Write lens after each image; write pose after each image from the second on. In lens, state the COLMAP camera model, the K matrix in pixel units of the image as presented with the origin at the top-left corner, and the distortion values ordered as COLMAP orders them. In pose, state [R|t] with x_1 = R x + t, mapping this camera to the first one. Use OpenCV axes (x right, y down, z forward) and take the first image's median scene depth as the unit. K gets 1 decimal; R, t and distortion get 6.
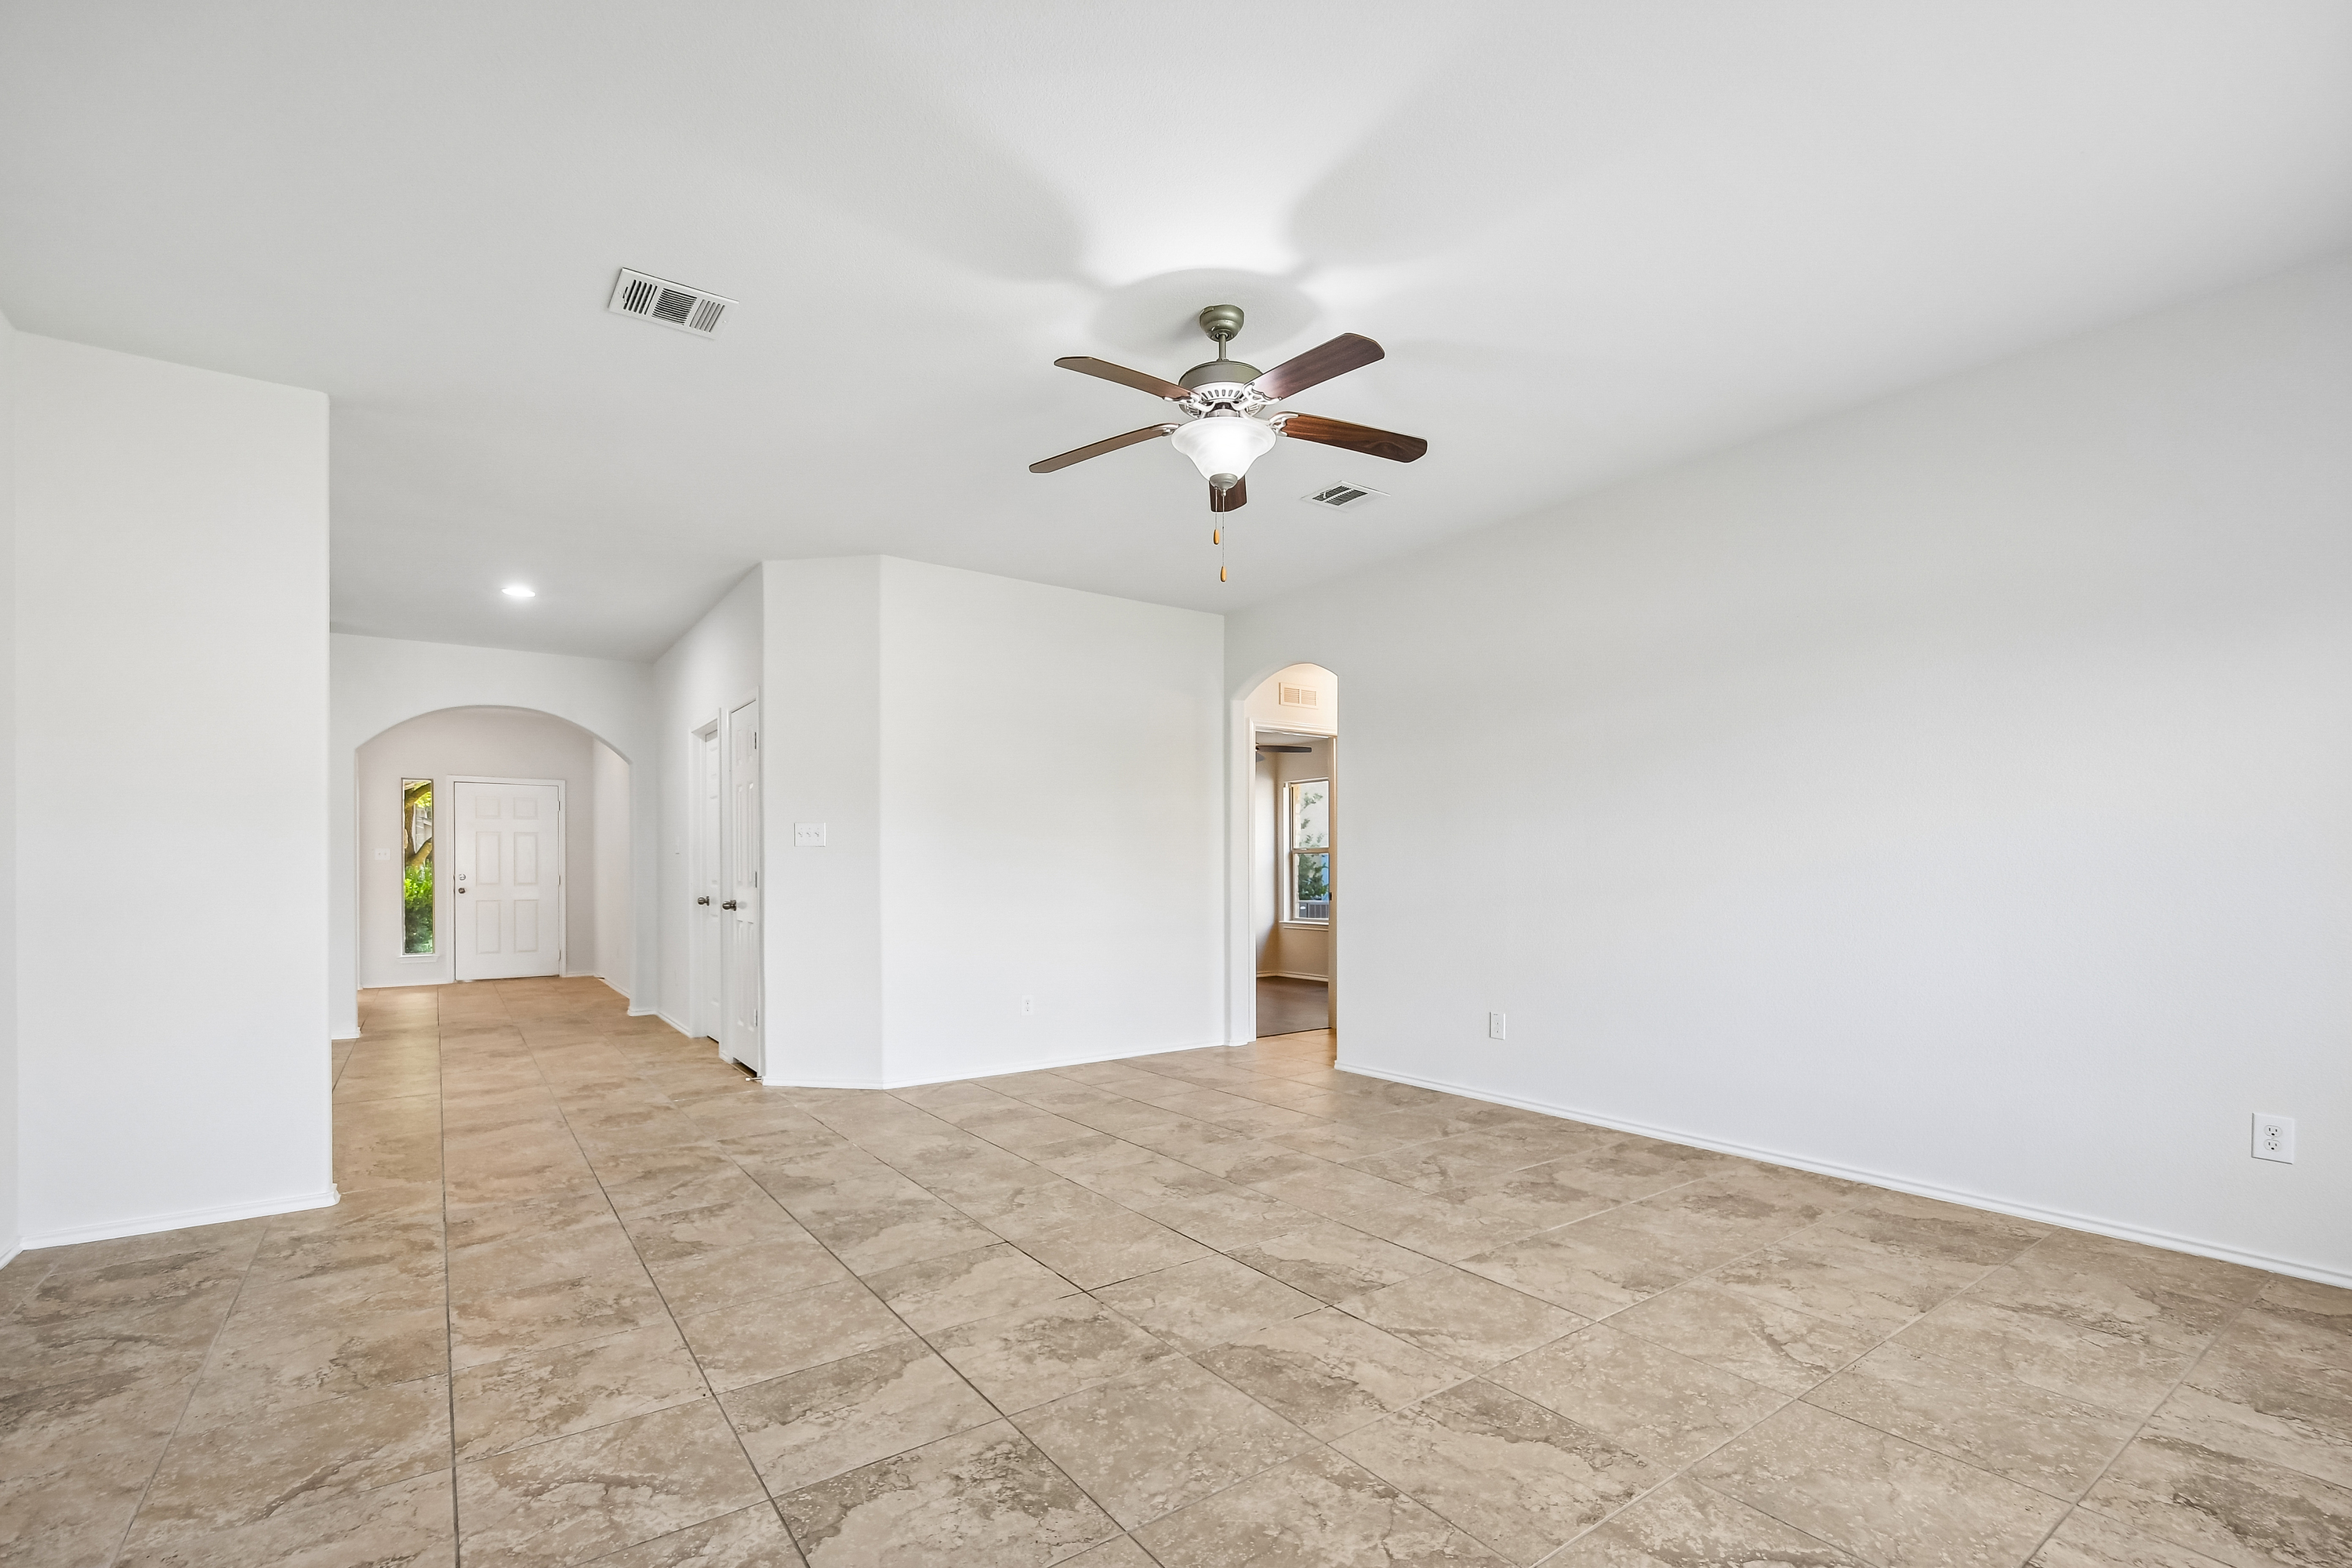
lens RADIAL K [[1041.1, 0, 1179.6], [0, 1041.1, 864.7], [0, 0, 1]] dist [-0.001326, -0.000449]
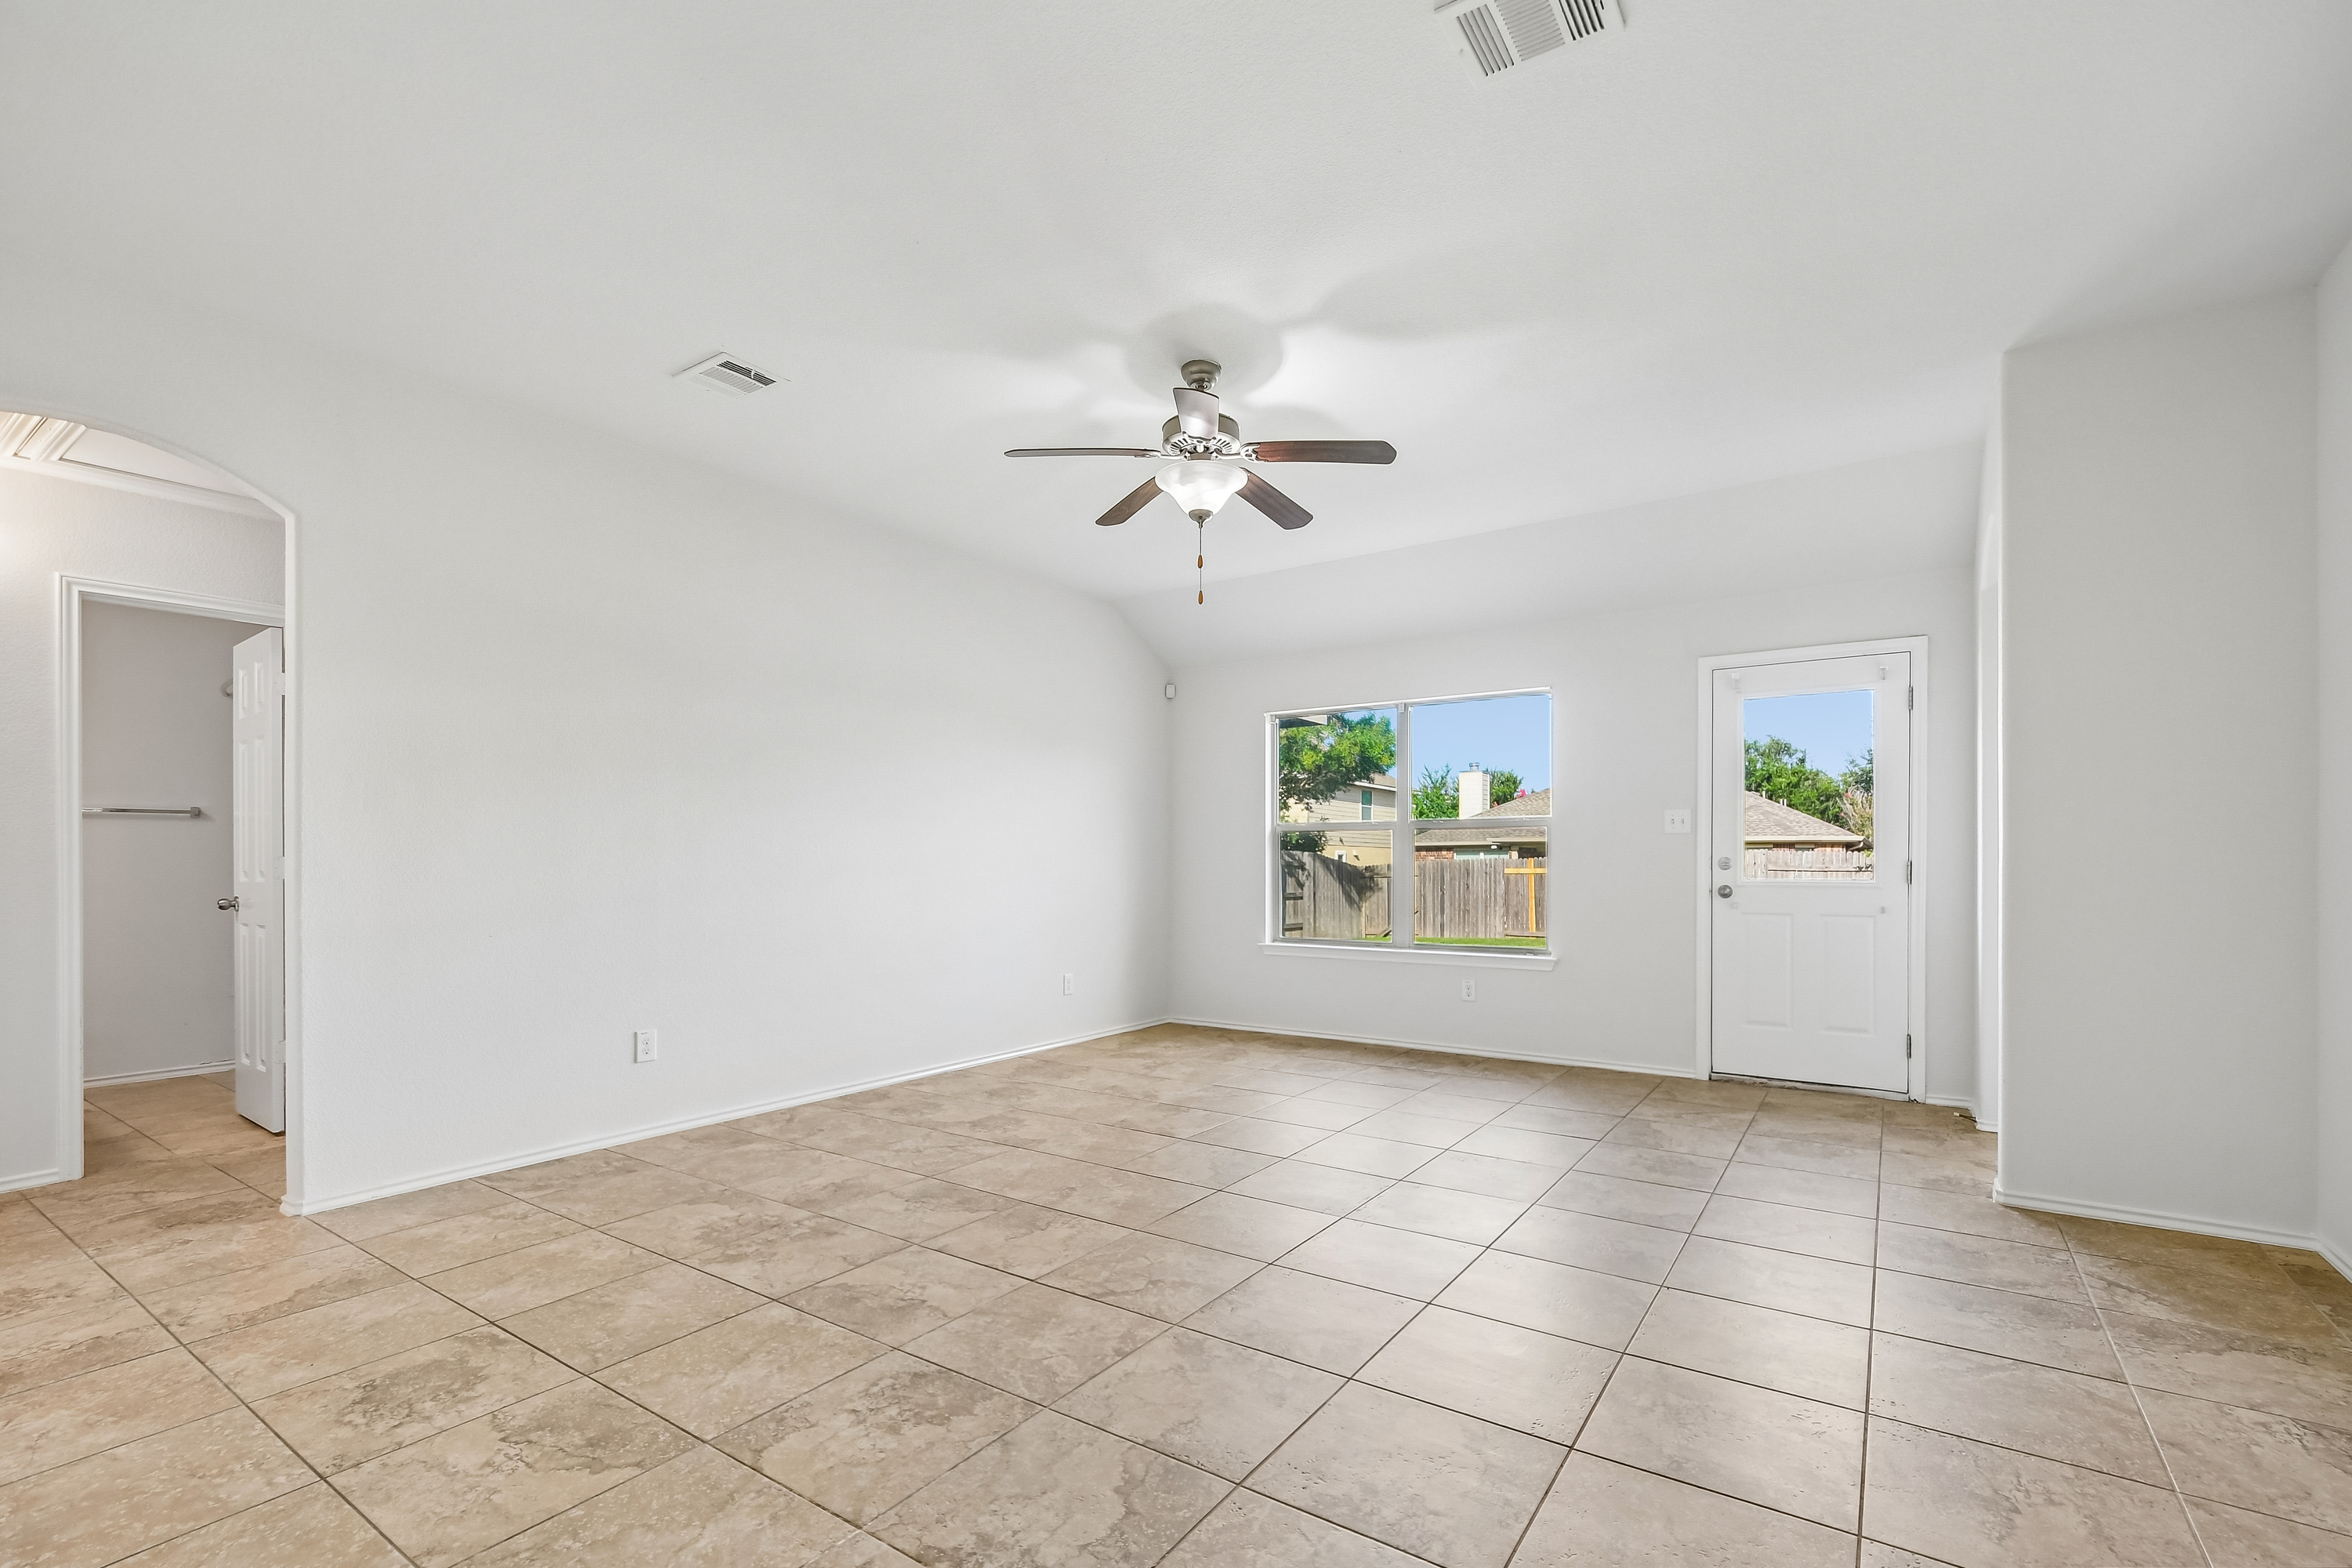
lens RADIAL K [[1041.1, 0, 1179.6], [0, 1041.1, 864.7], [0, 0, 1]] dist [-0.001326, -0.000449]
pose [[-0.340872, 0.001795, 0.940108, -0.905512], [-0.003467, 0.999989, -0.003167, 0.013189], [-0.940103, -0.004339, -0.340862, 1.259142]]
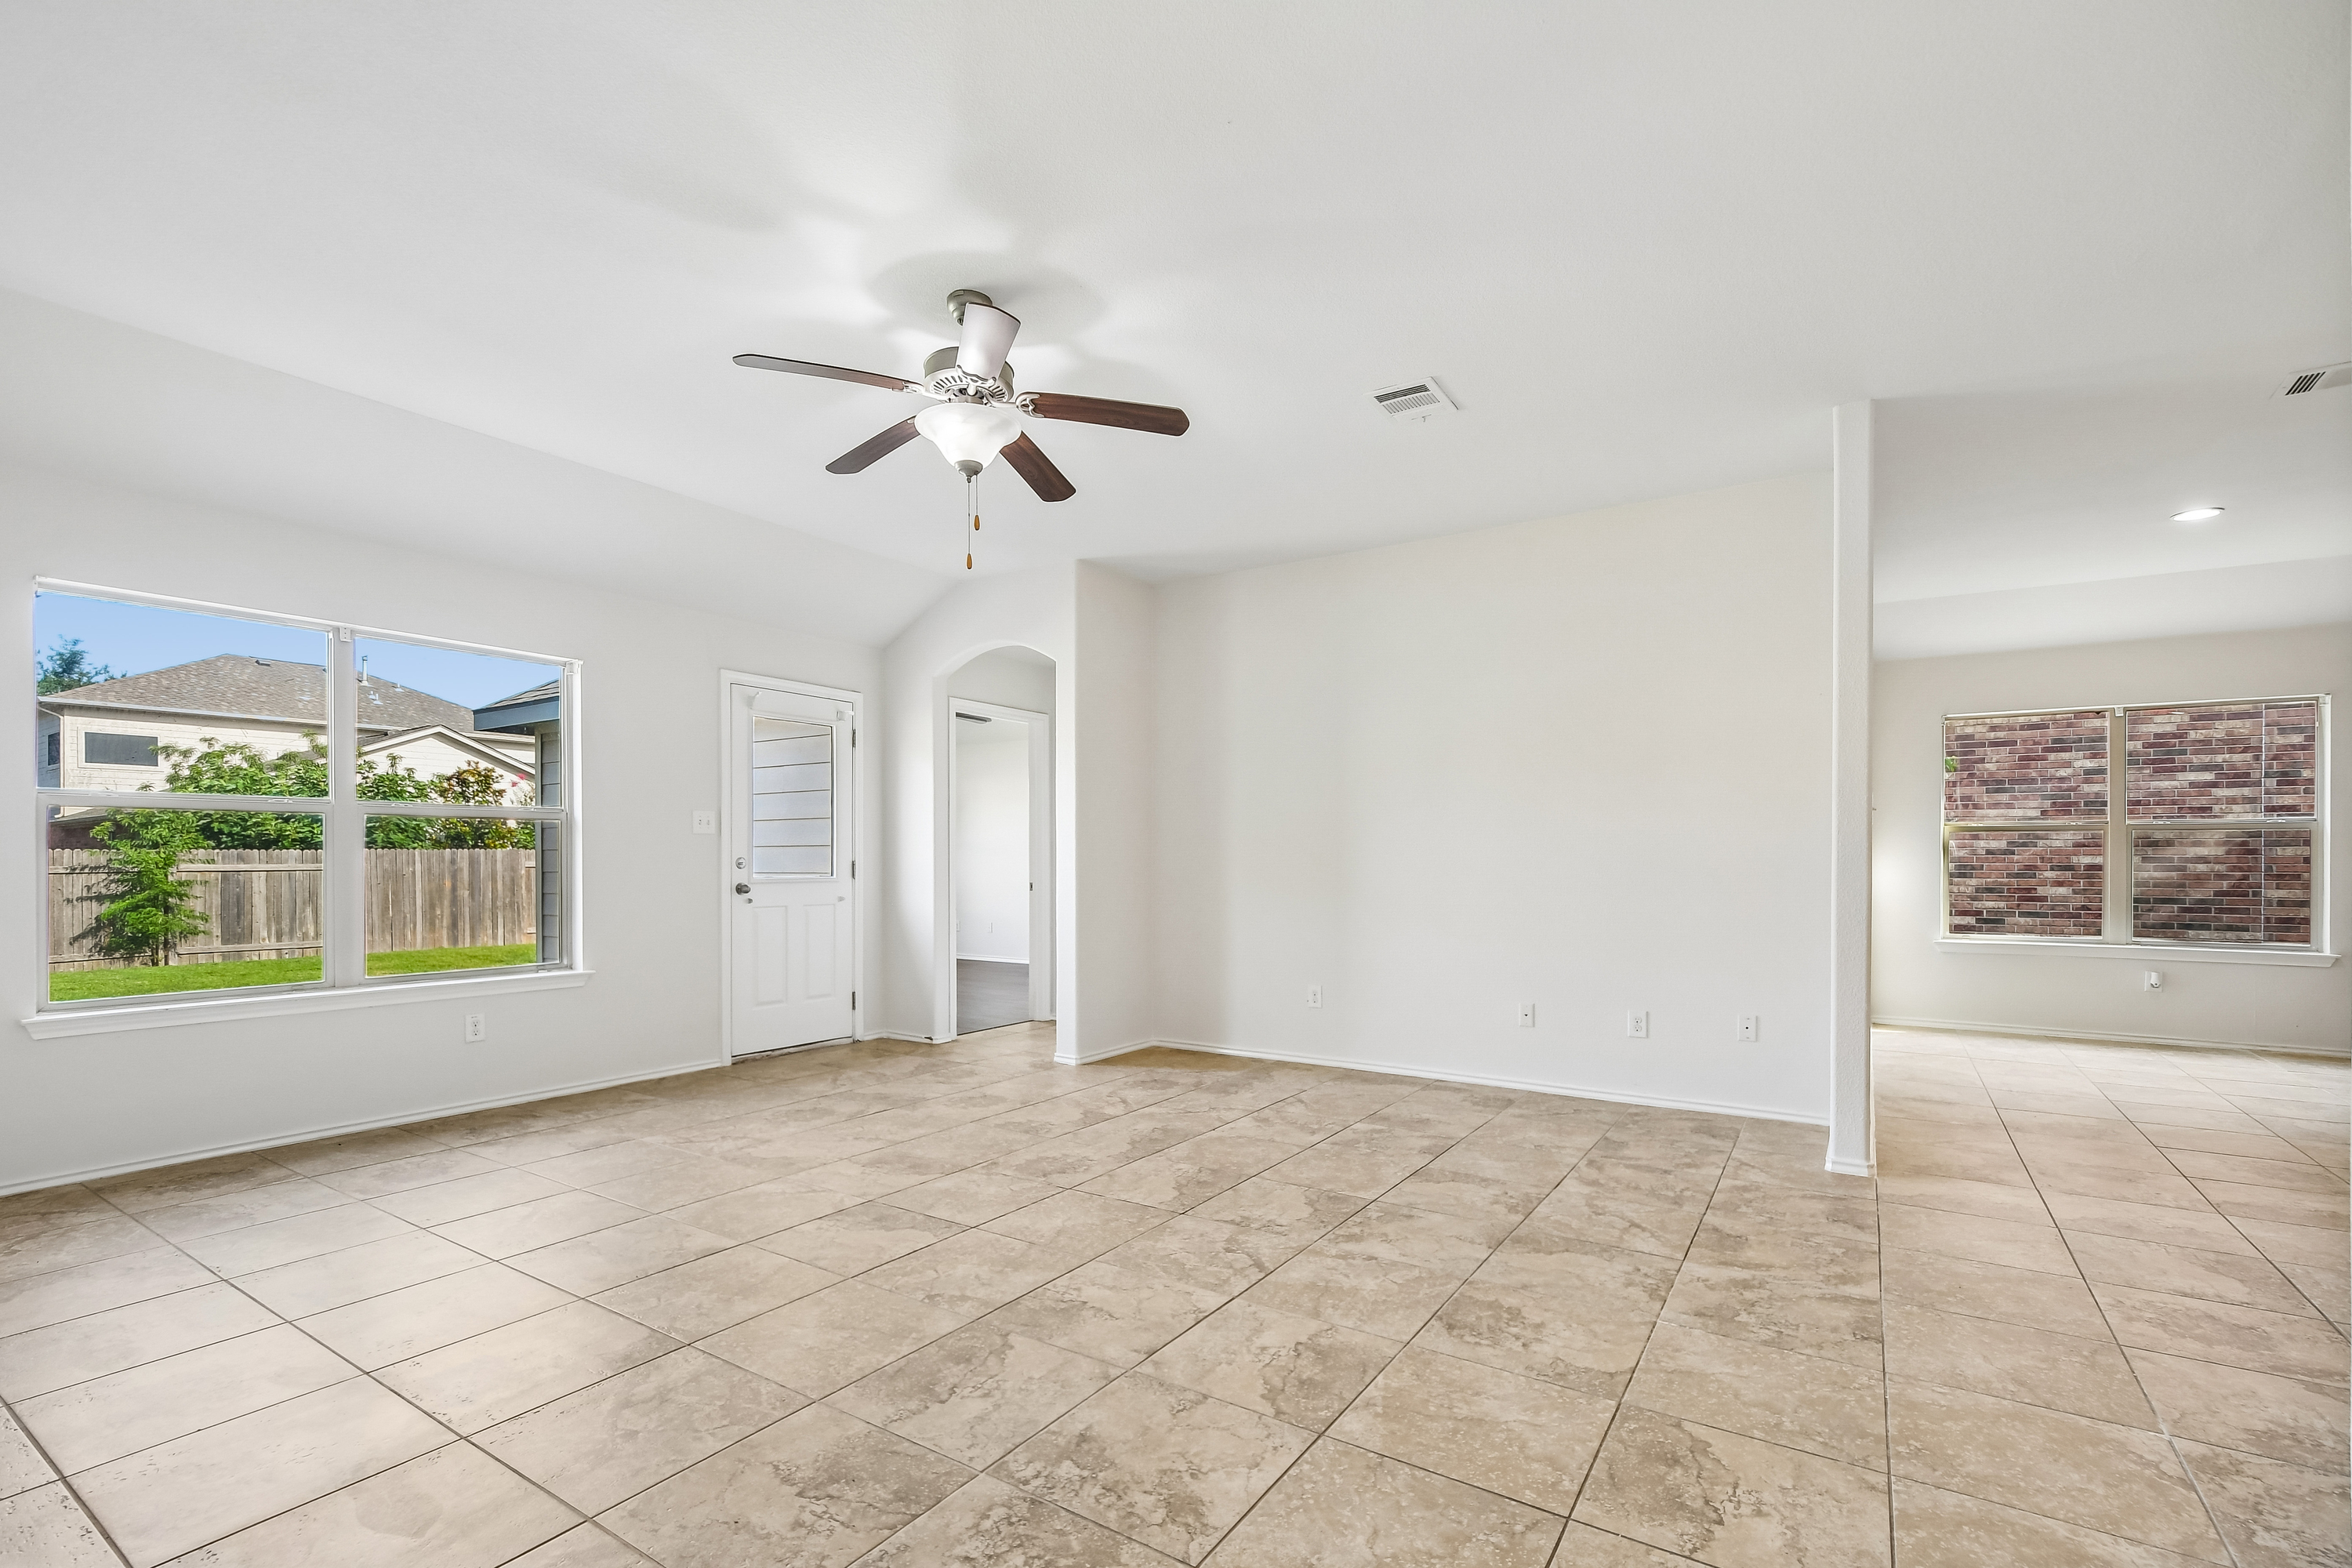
lens RADIAL K [[1041.1, 0, 1179.6], [0, 1041.1, 864.7], [0, 0, 1]] dist [-0.001326, -0.000449]
pose [[-0.932764, 0.006812, -0.360424, 0.191906], [0.006810, 0.999976, 0.001274, 0.009323], [0.360424, -0.001266, -0.932788, 1.791899]]
